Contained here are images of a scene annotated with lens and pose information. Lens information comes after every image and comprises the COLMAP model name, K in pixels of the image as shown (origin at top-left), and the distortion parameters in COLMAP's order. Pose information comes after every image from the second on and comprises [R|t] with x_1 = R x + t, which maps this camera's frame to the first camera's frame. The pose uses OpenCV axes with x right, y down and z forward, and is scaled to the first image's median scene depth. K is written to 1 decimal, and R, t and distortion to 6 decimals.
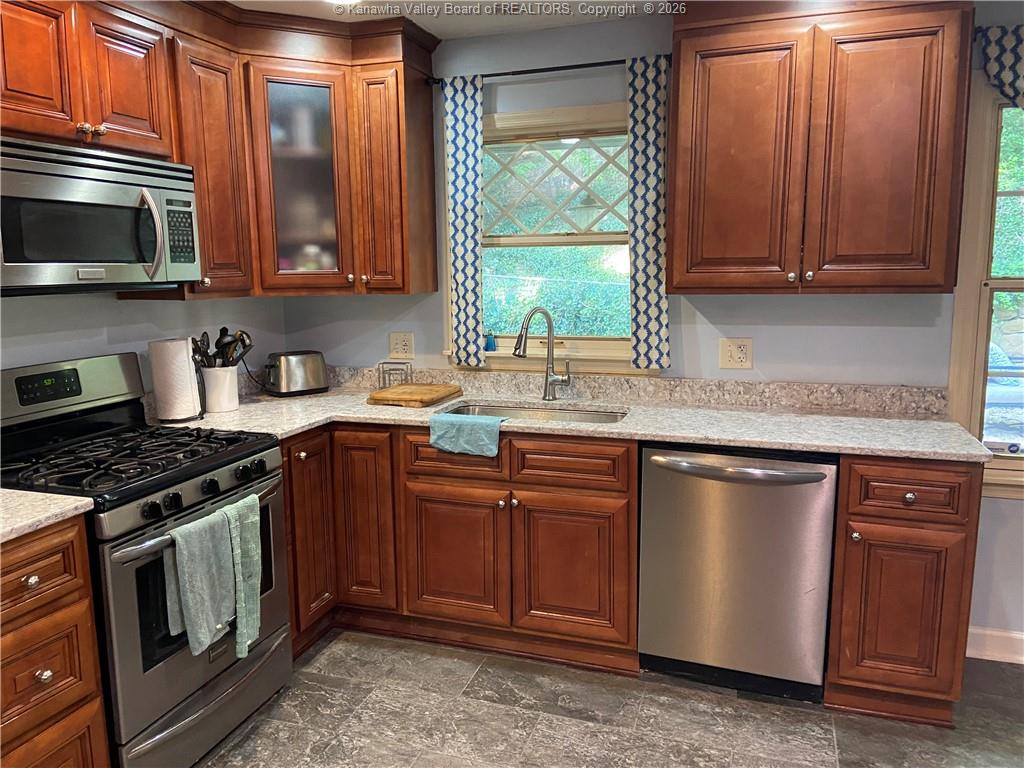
lens RADIAL K [[778.9, 0, 513.7], [0, 778.9, 373.1], [0, 0, 1]] dist [0.075591, -0.019684]
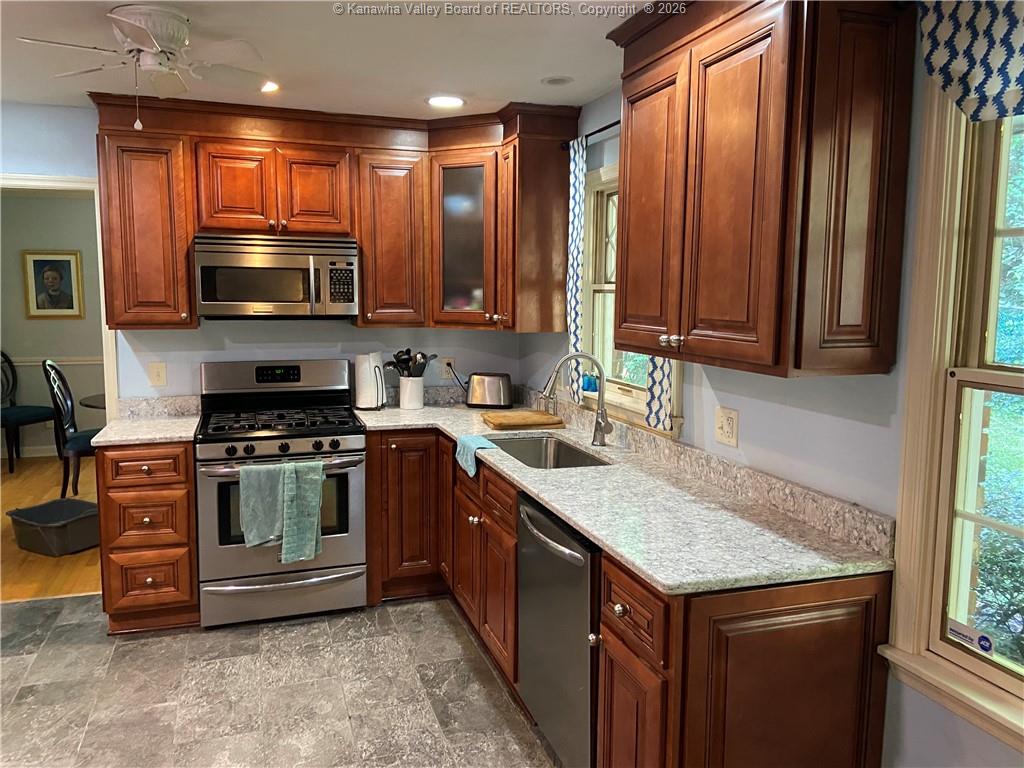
lens RADIAL K [[778.9, 0, 492.4], [0, 778.9, 371.2], [0, 0, 1]] dist [0.075591, -0.019684]
pose [[0.598270, 0.101088, -0.794893, 0.856334], [-0.127270, 0.991406, 0.030291, -0.083246], [0.791123, 0.083044, 0.605993, 0.302714]]
